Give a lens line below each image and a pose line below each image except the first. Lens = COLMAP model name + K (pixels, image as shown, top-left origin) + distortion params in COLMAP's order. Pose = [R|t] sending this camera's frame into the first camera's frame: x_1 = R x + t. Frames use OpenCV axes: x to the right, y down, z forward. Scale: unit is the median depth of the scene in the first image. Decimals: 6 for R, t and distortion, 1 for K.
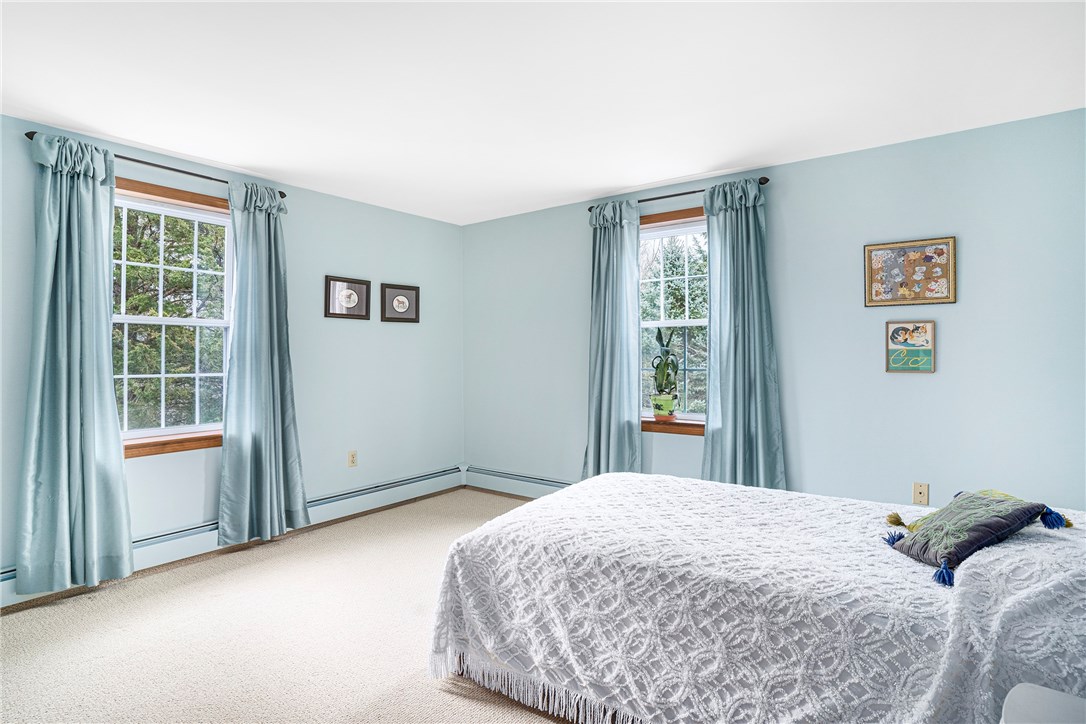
lens RADIAL K [[550.5, 0, 548.0], [0, 550.5, 353.5], [0, 0, 1]] dist [-0.049637, 0.019011]
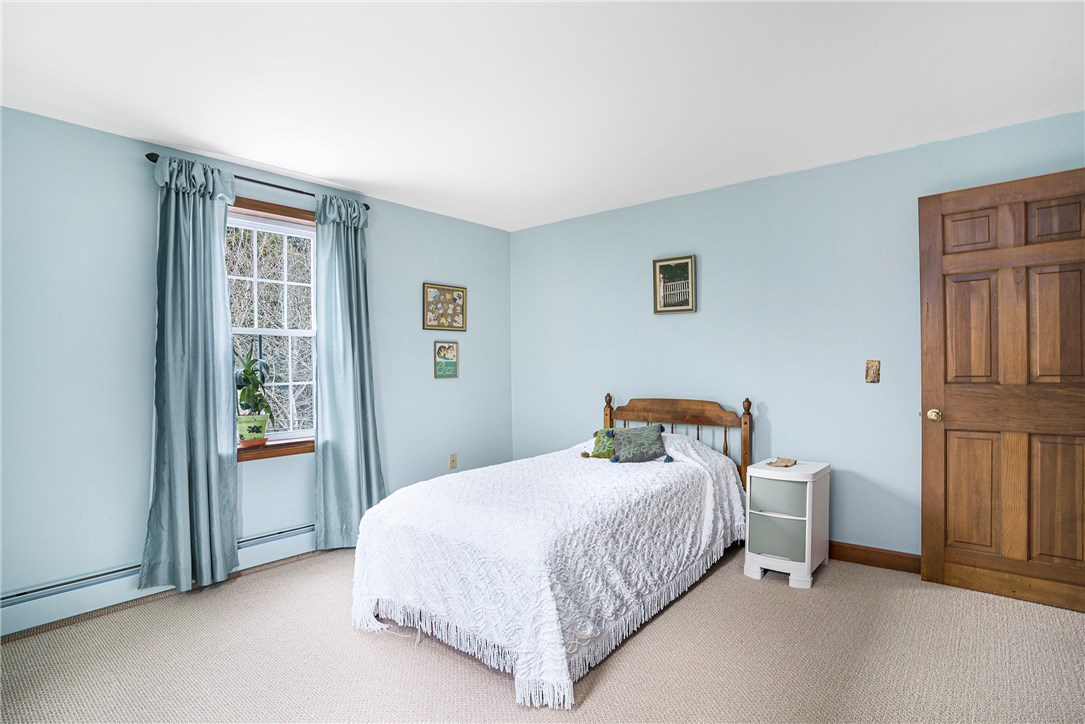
lens RADIAL K [[550.0, 0, 545.2], [0, 550.0, 366.5], [0, 0, 1]] dist [-0.049637, 0.019011]
pose [[0.068205, -0.004264, 0.997662, -0.768332], [0.012662, 0.999914, 0.003408, 0.003914], [-0.997591, 0.012400, 0.068253, 0.647215]]
